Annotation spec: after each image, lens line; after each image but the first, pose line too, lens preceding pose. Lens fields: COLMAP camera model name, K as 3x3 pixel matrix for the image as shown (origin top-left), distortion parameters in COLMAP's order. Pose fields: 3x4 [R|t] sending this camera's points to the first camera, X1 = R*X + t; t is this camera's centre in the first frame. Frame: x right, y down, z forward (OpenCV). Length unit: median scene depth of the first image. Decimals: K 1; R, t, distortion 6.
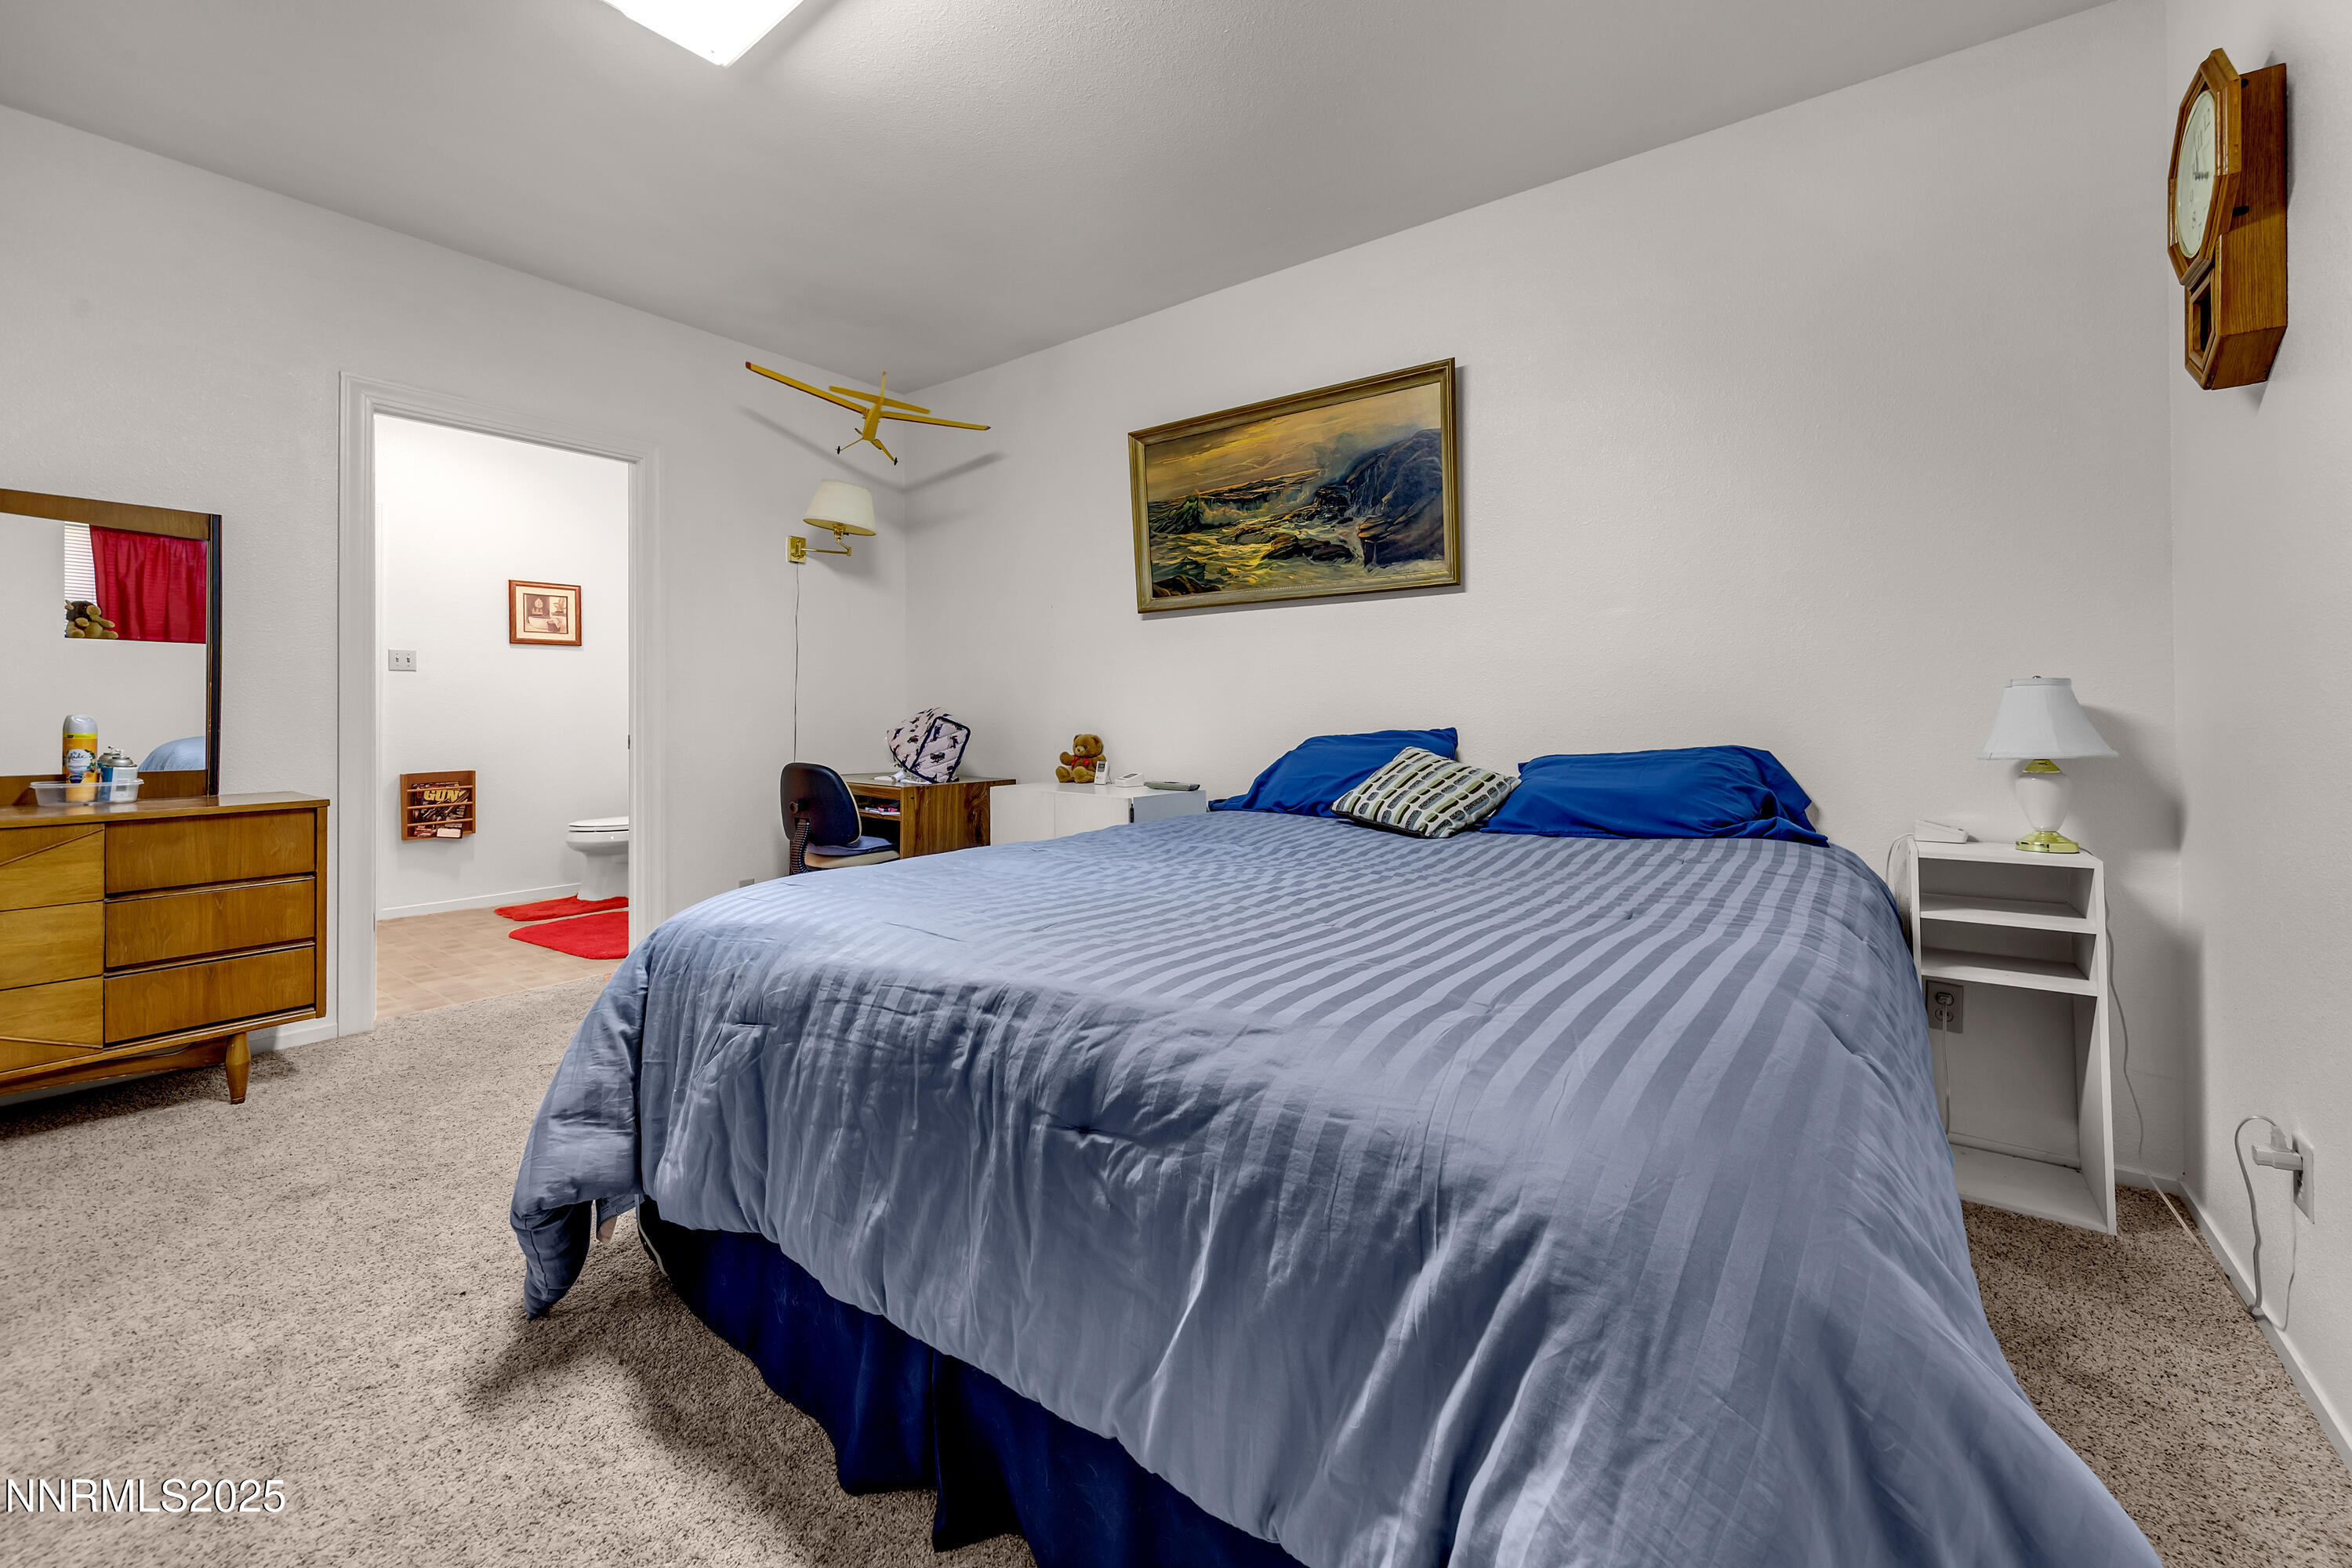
lens RADIAL K [[903.4, 0, 1178.4], [0, 903.4, 712.2], [0, 0, 1]] dist [-0.000061, -0.000024]
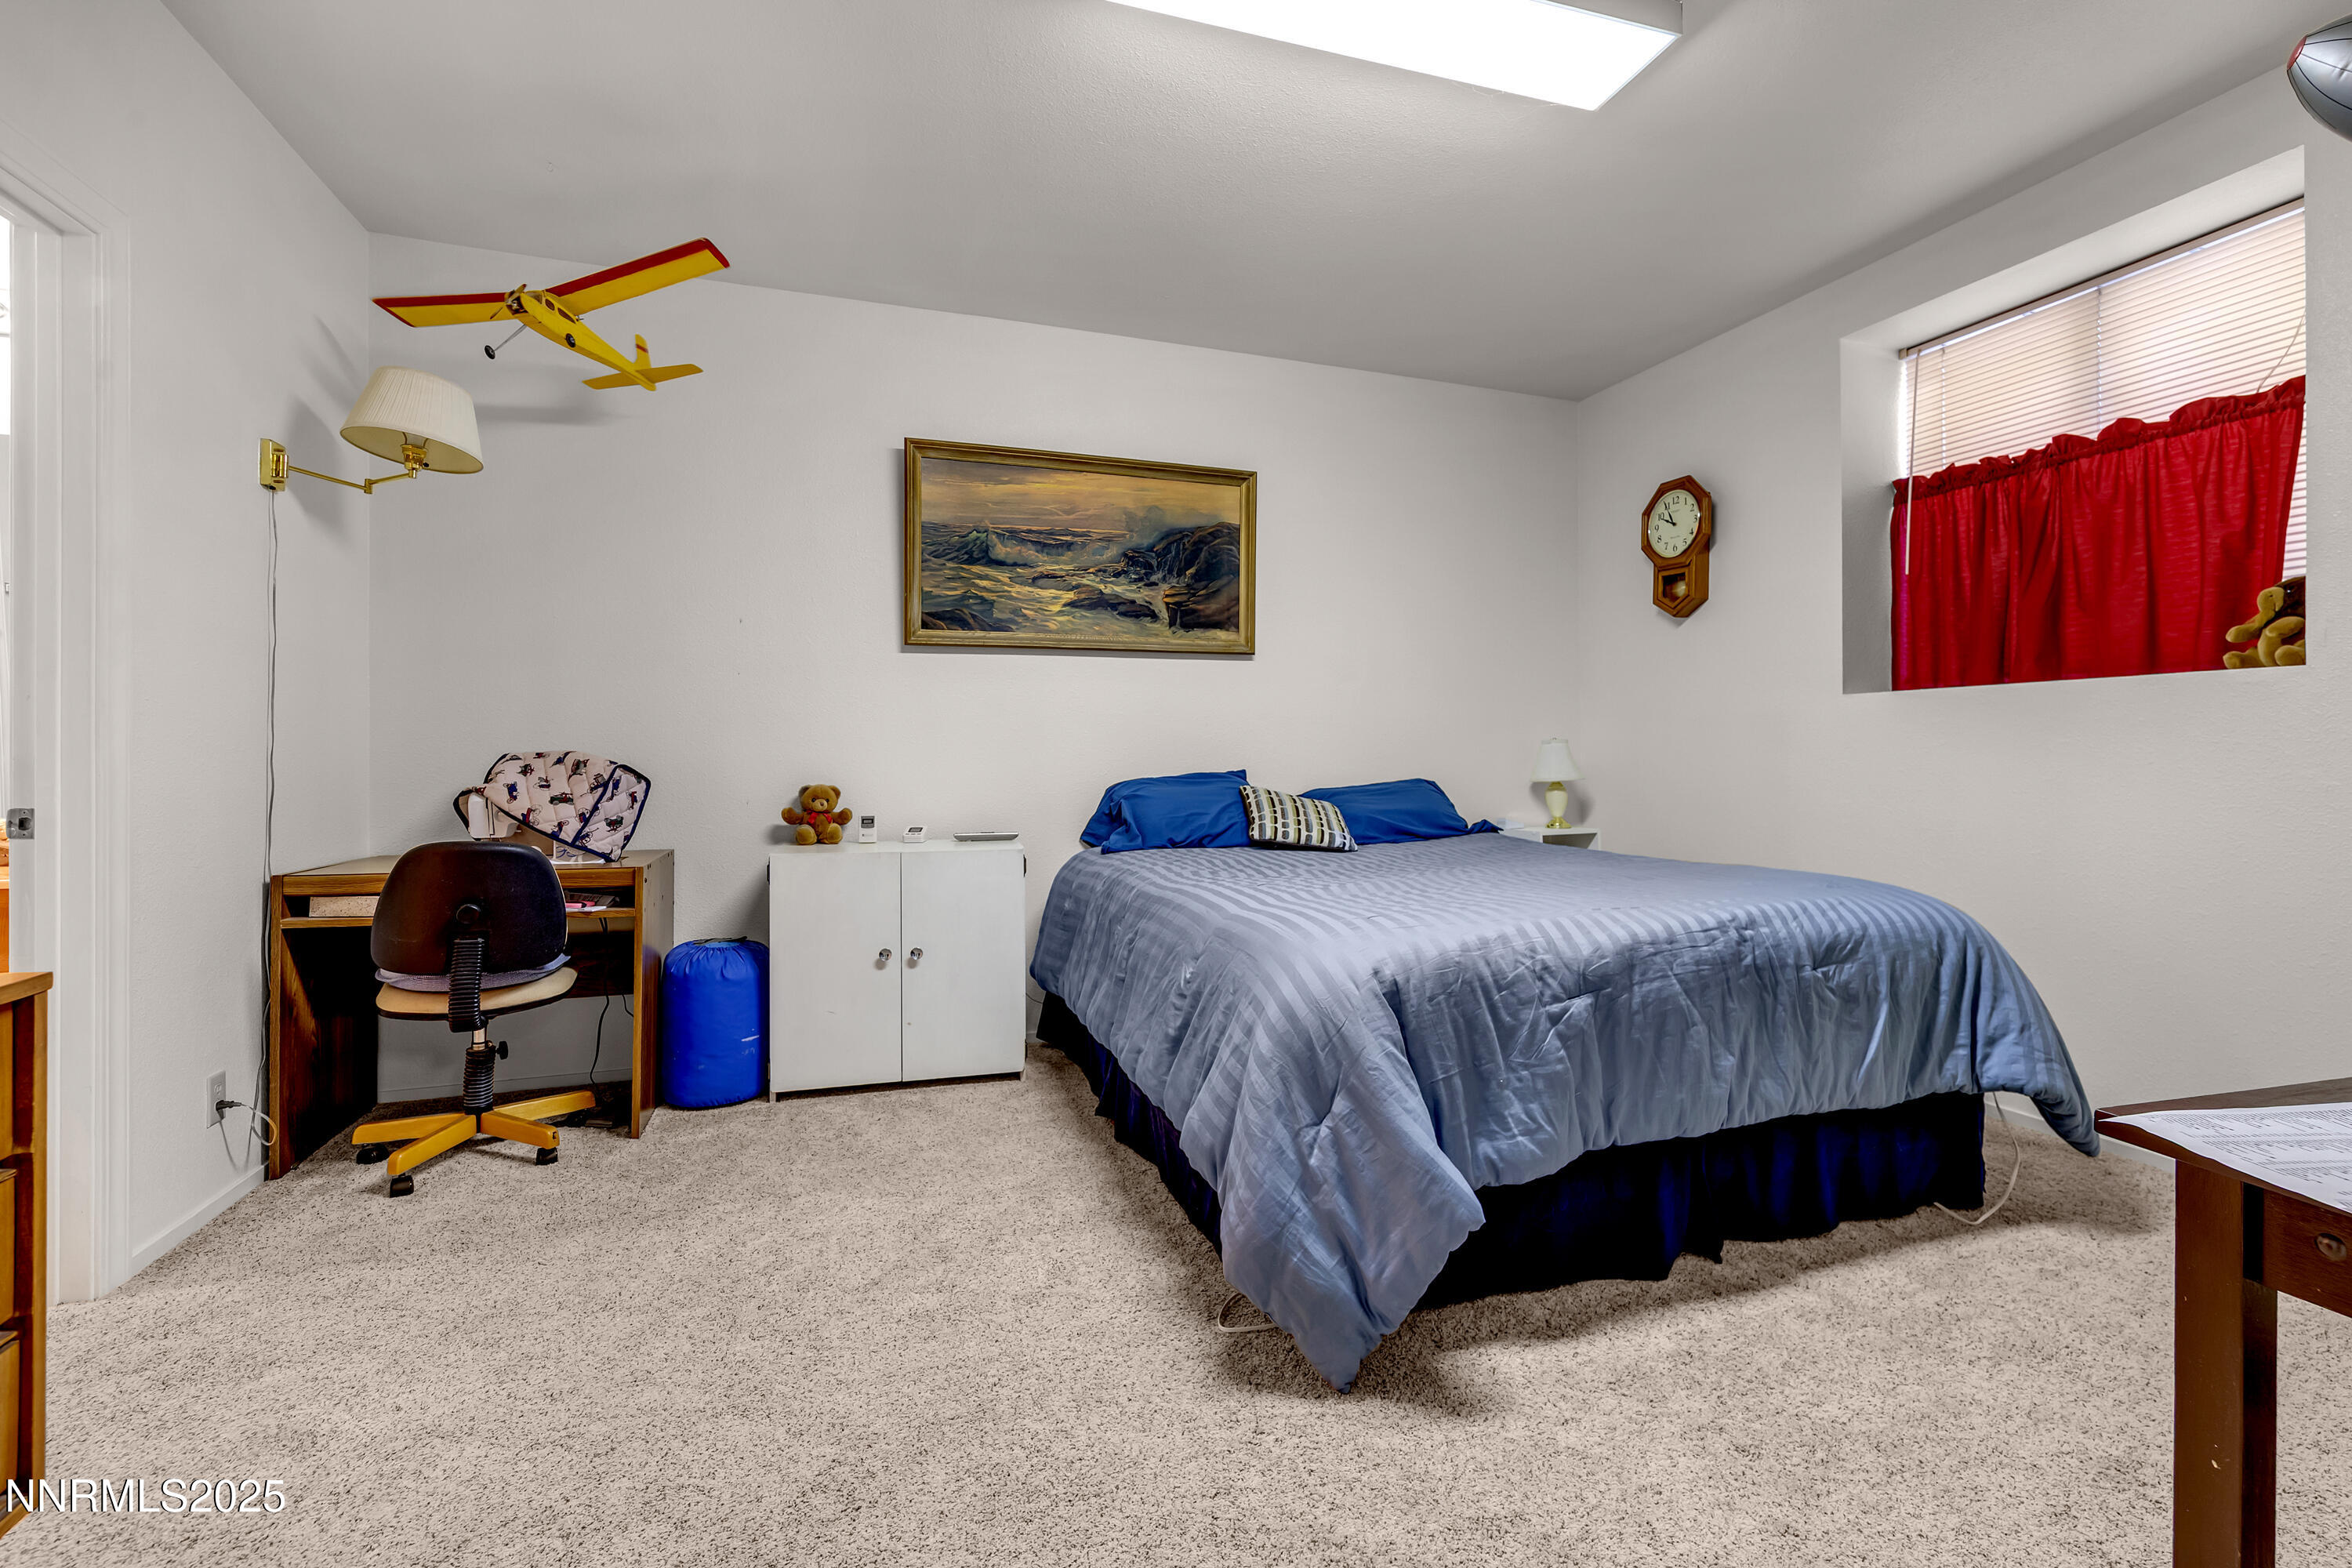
lens RADIAL K [[1027.8, 0, 1158.8], [0, 1027.8, 755.9], [0, 0, 1]] dist [0.000218, -0.000232]
pose [[0.583834, -0.000312, 0.811873, -0.787271], [0.001302, 0.999999, -0.000552, -0.000745], [-0.811872, 0.001379, 0.583834, 0.242101]]
